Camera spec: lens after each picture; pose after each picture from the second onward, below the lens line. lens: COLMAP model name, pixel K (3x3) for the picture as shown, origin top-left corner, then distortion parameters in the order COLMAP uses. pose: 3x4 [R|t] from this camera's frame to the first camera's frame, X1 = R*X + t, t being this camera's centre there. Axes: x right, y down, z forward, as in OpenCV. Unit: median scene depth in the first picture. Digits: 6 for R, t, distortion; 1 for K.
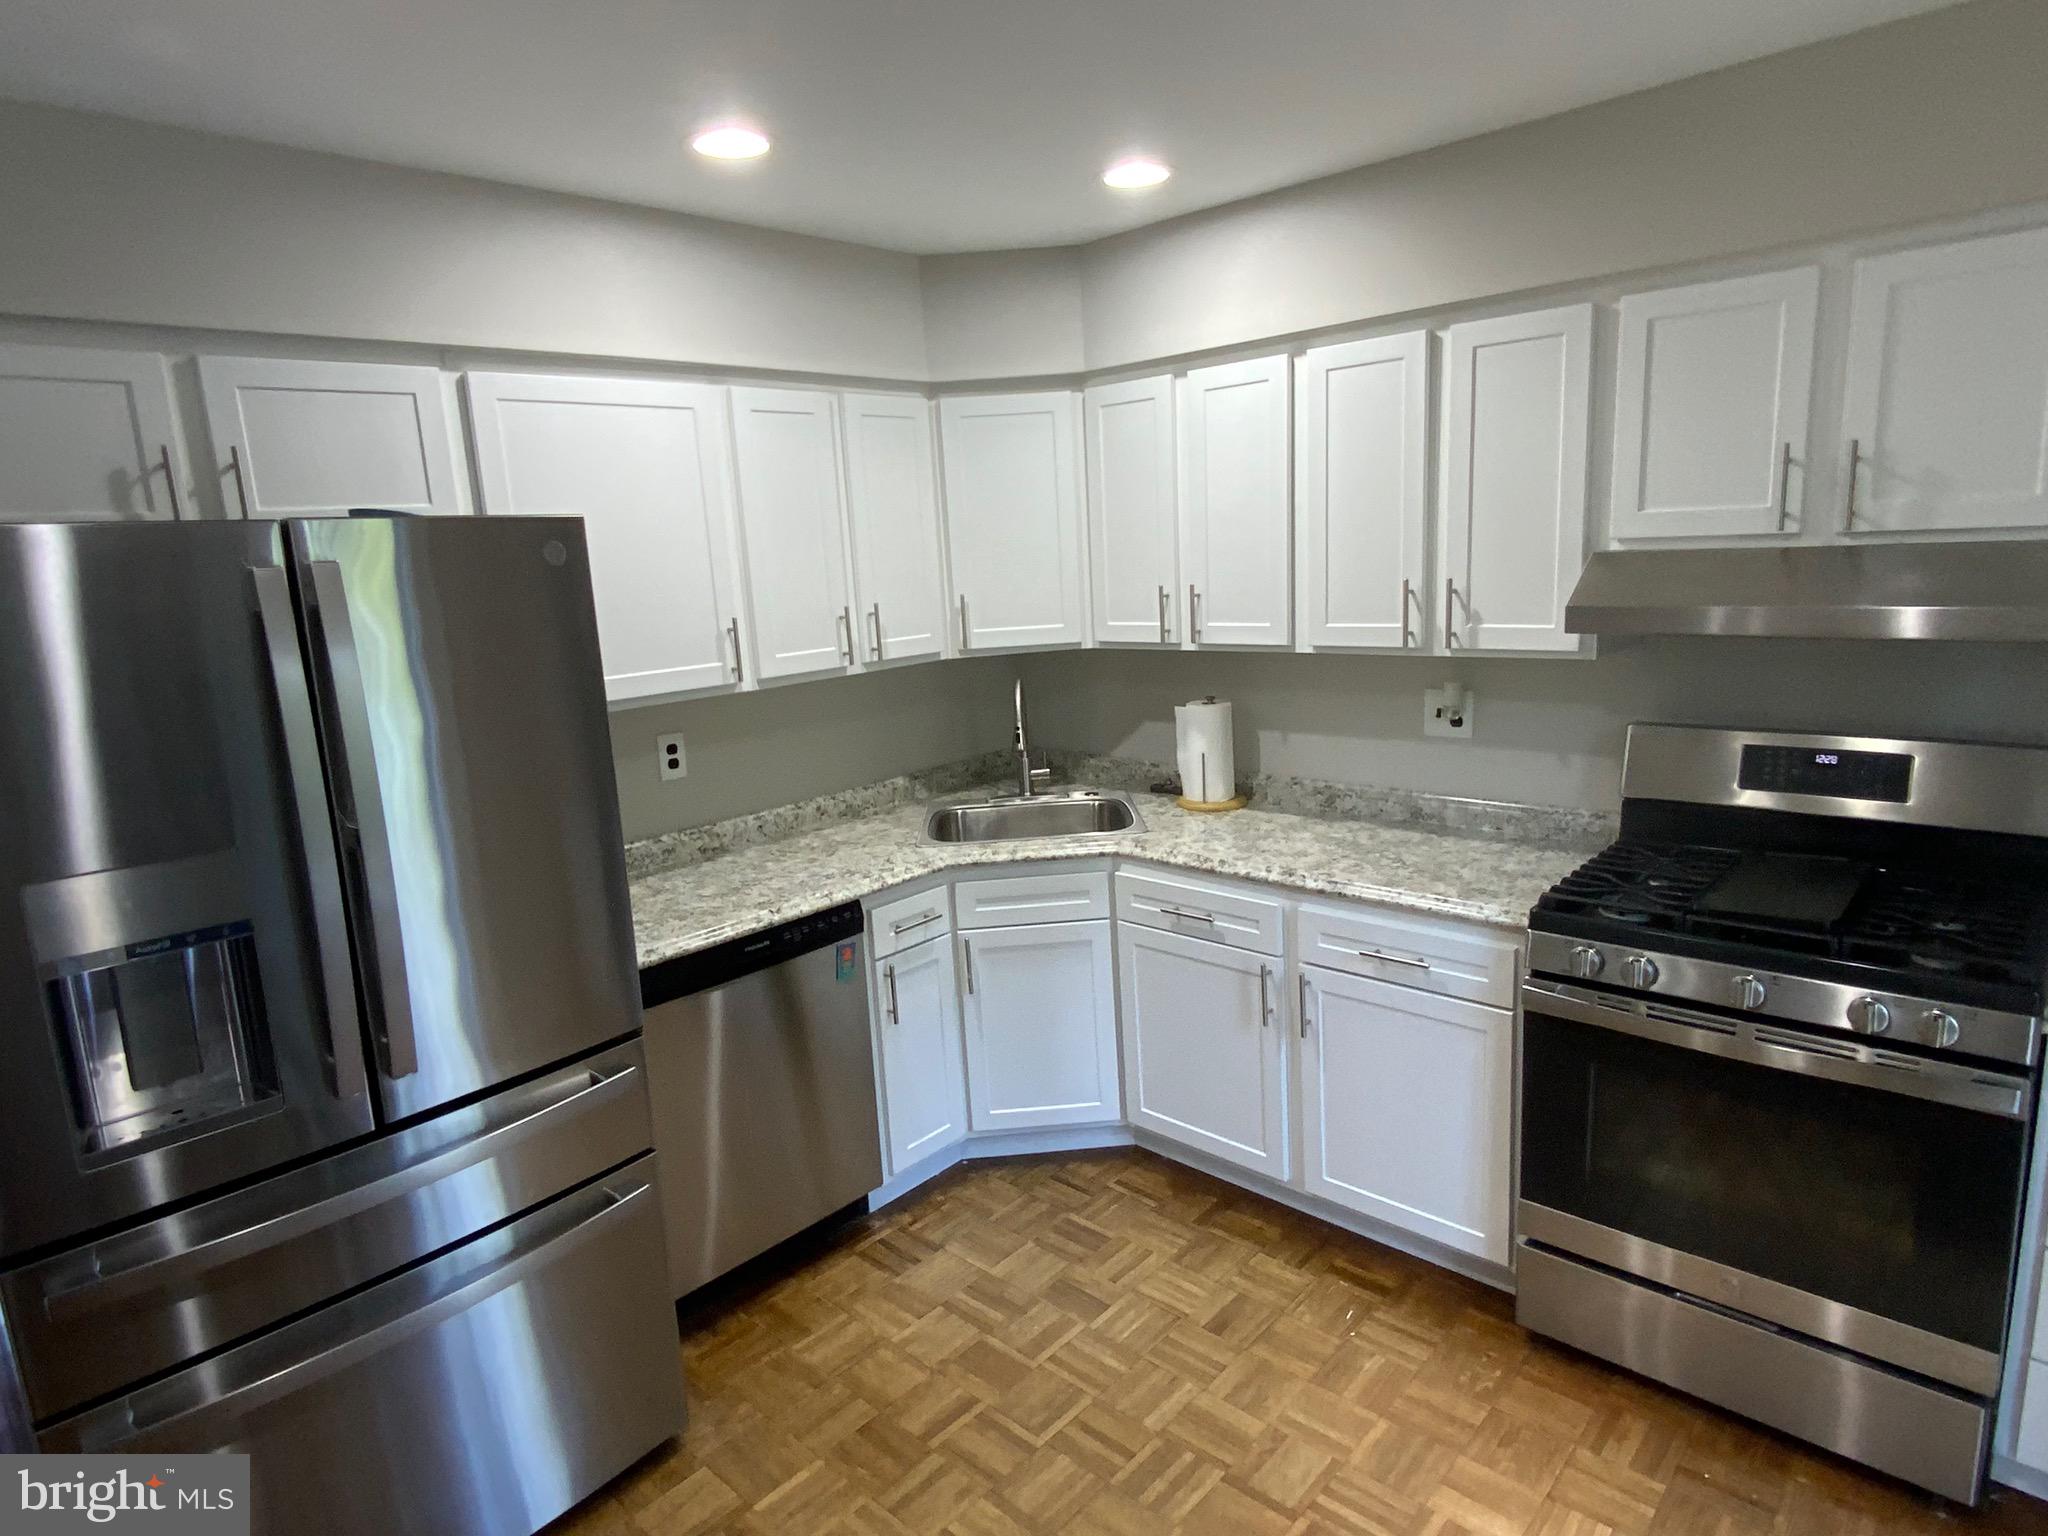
lens RADIAL K [[1170.2, 0, 1021.4], [0, 1170.2, 759.4], [0, 0, 1]] dist [0.083496, -0.088556]
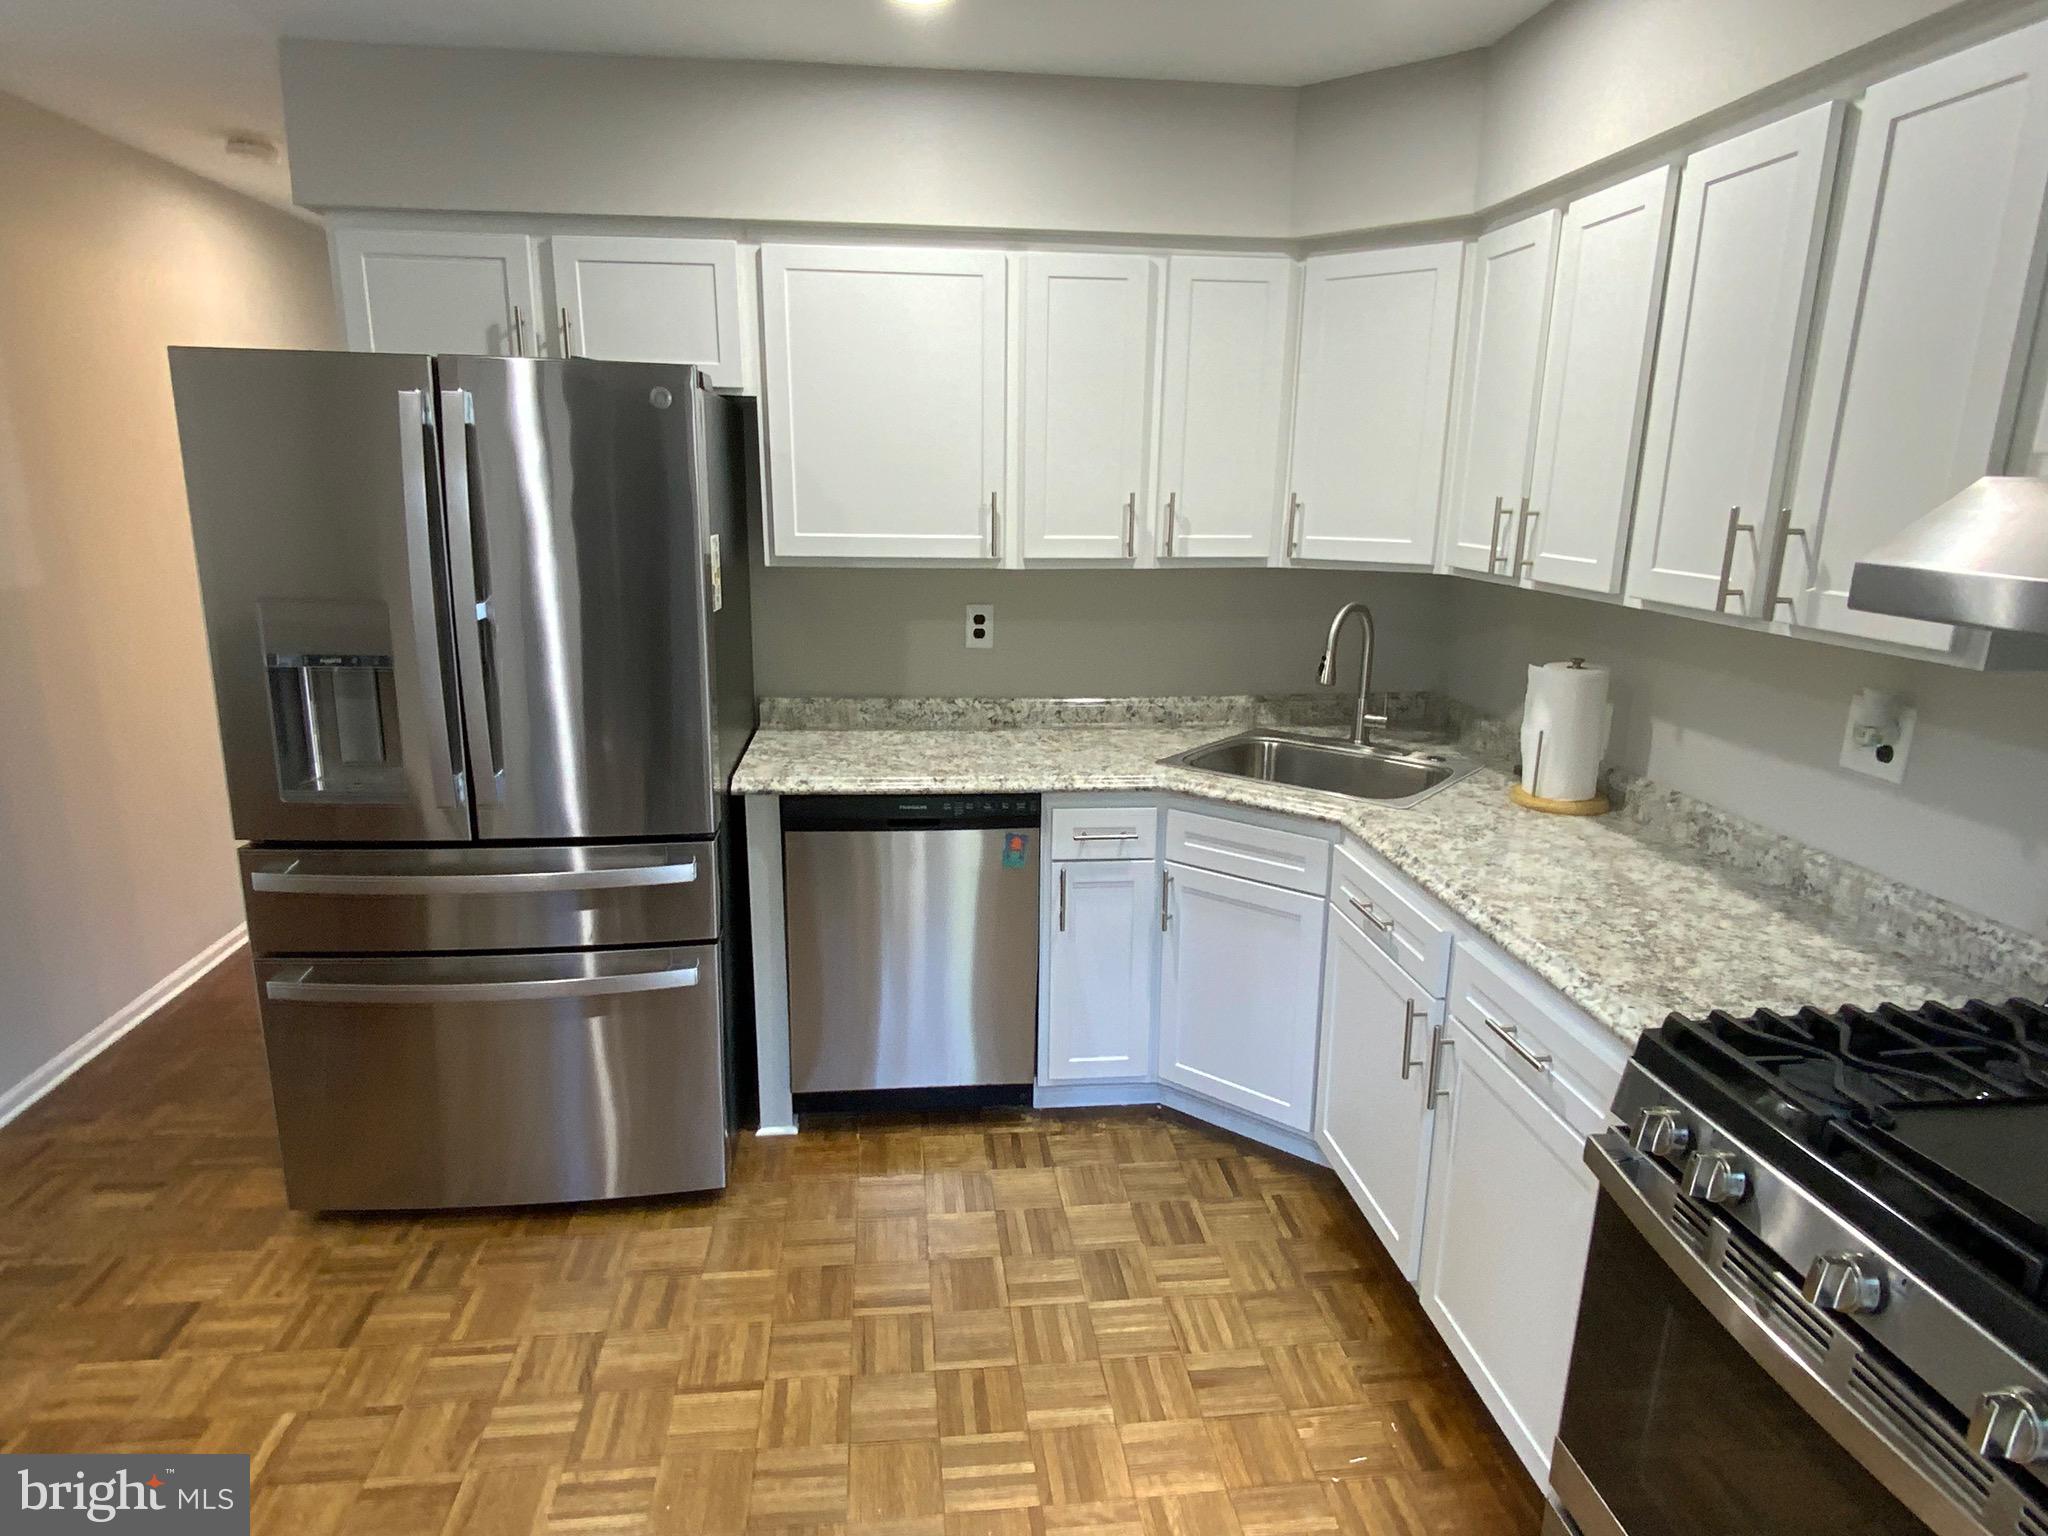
lens RADIAL K [[1170.2, 0, 1021.4], [0, 1170.2, 759.4], [0, 0, 1]] dist [0.083496, -0.088556]
pose [[0.758351, 0.219503, -0.613778, 0.418291], [-0.176526, 0.975569, 0.130783, -0.031479], [0.627489, 0.009168, 0.778571, 0.225659]]
